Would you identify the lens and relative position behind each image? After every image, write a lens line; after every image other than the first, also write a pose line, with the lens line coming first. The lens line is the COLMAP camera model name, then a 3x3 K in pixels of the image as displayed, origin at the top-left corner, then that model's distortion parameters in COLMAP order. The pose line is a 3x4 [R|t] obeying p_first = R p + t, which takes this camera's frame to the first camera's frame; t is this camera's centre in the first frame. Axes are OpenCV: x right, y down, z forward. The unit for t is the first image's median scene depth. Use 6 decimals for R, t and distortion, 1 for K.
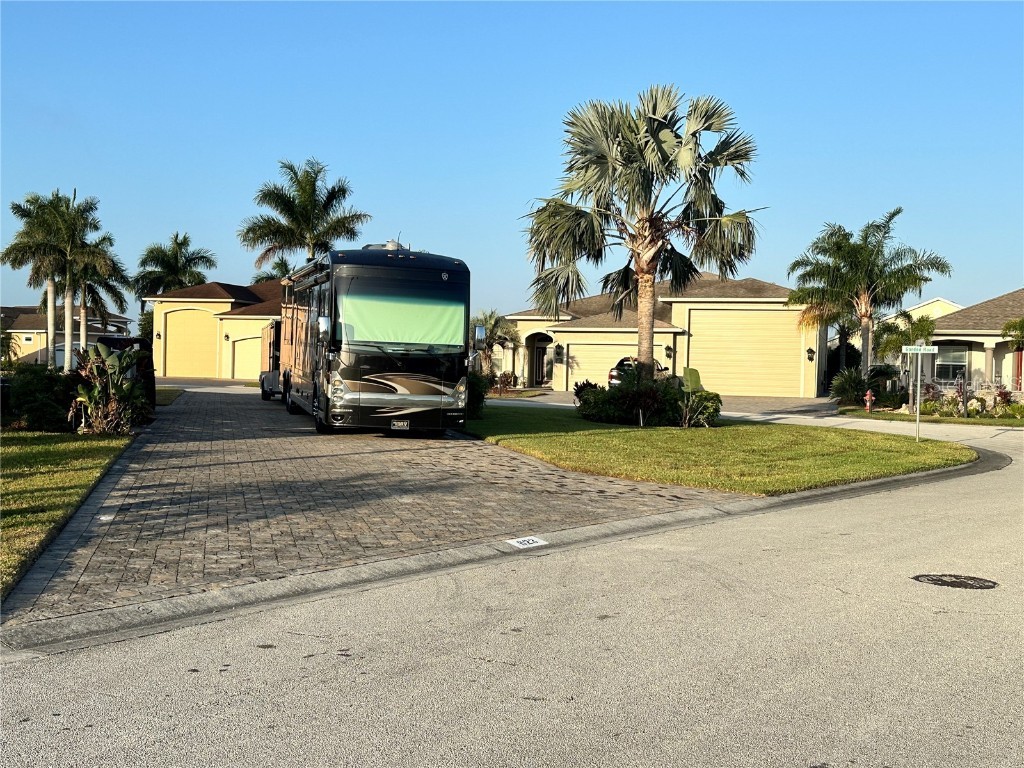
lens RADIAL K [[1269.1, 0, 512.0], [0, 1269.1, 384.0], [0, 0, 1]] dist [-0.014933, 0.005506]
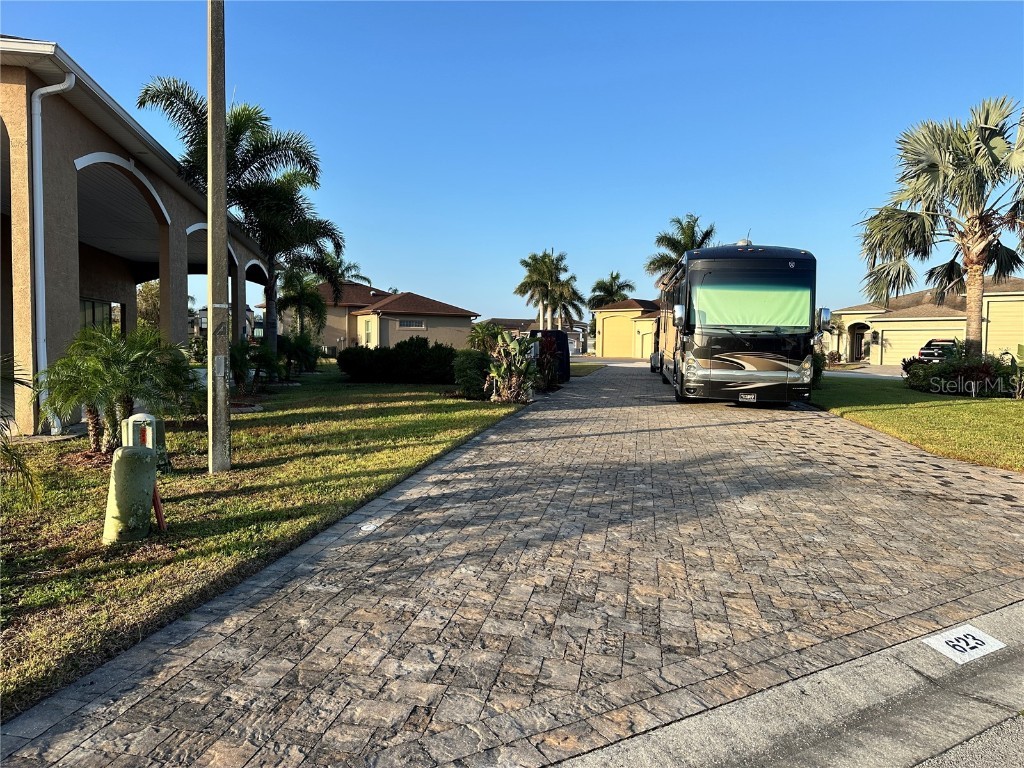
lens RADIAL K [[713.9, 0, 502.4], [0, 713.9, 389.2], [0, 0, 1]] dist [0.066660, -0.088622]
pose [[0.911608, 0.010415, -0.410928, -0.015955], [0.006038, 0.999232, 0.038721, -0.001174], [0.411016, -0.037779, 0.910845, 0.217092]]
